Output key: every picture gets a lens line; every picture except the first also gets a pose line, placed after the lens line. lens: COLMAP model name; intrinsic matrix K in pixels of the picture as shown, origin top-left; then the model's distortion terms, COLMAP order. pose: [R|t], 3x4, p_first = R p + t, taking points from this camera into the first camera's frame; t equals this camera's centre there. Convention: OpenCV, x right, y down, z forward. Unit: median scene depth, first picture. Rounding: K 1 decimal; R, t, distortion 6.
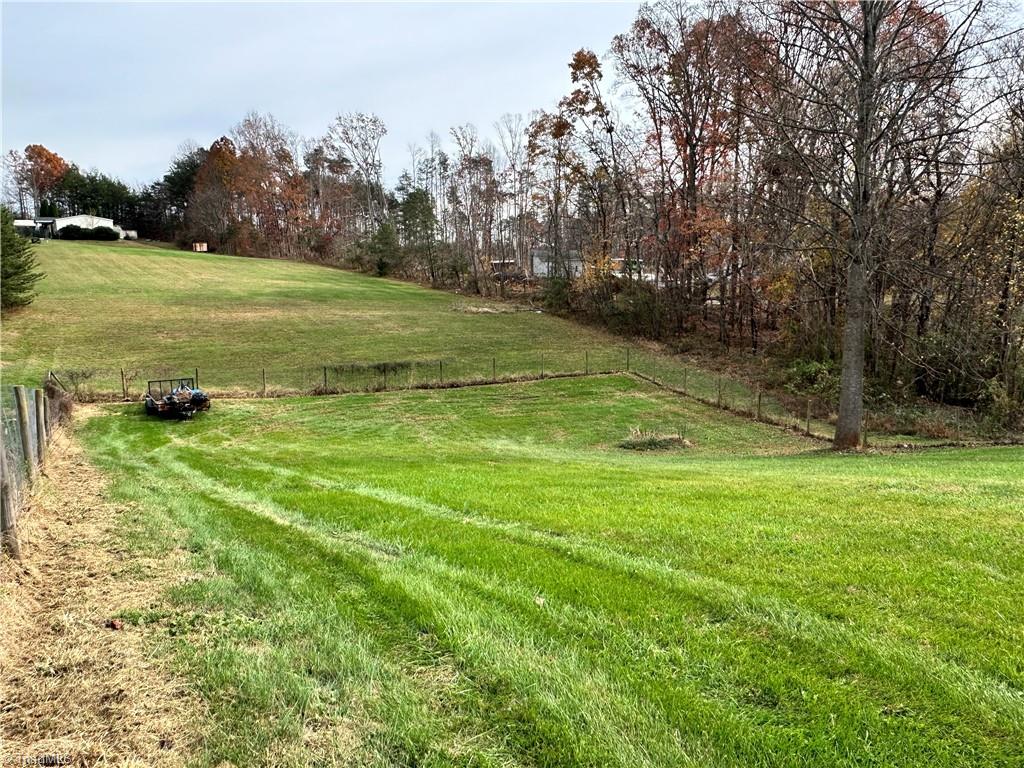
lens RADIAL K [[712.3, 0, 512.0], [0, 712.3, 384.0], [0, 0, 1]] dist [-0.007152, -0.002913]
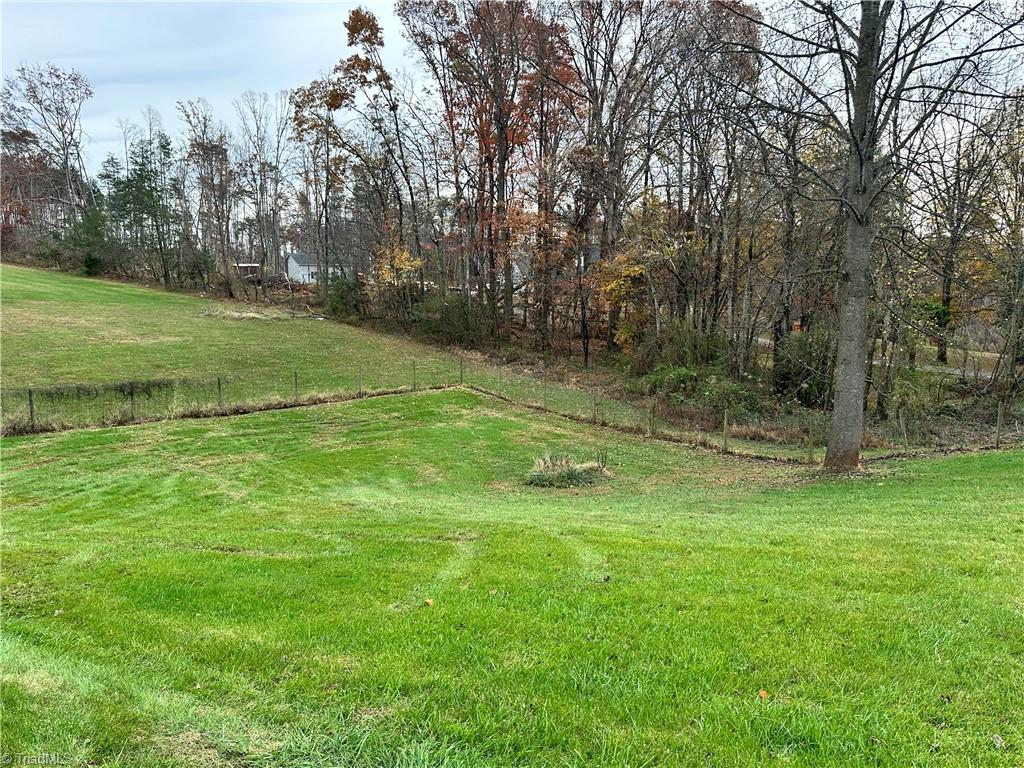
lens RADIAL K [[742.0, 0, 512.0], [0, 742.0, 384.0], [0, 0, 1]] dist [0.006095, -0.022203]
pose [[0.938015, -0.029479, 0.345338, -0.049340], [0.039999, 0.998926, -0.023375, 0.001890], [-0.344279, 0.035739, 0.938187, 0.131055]]
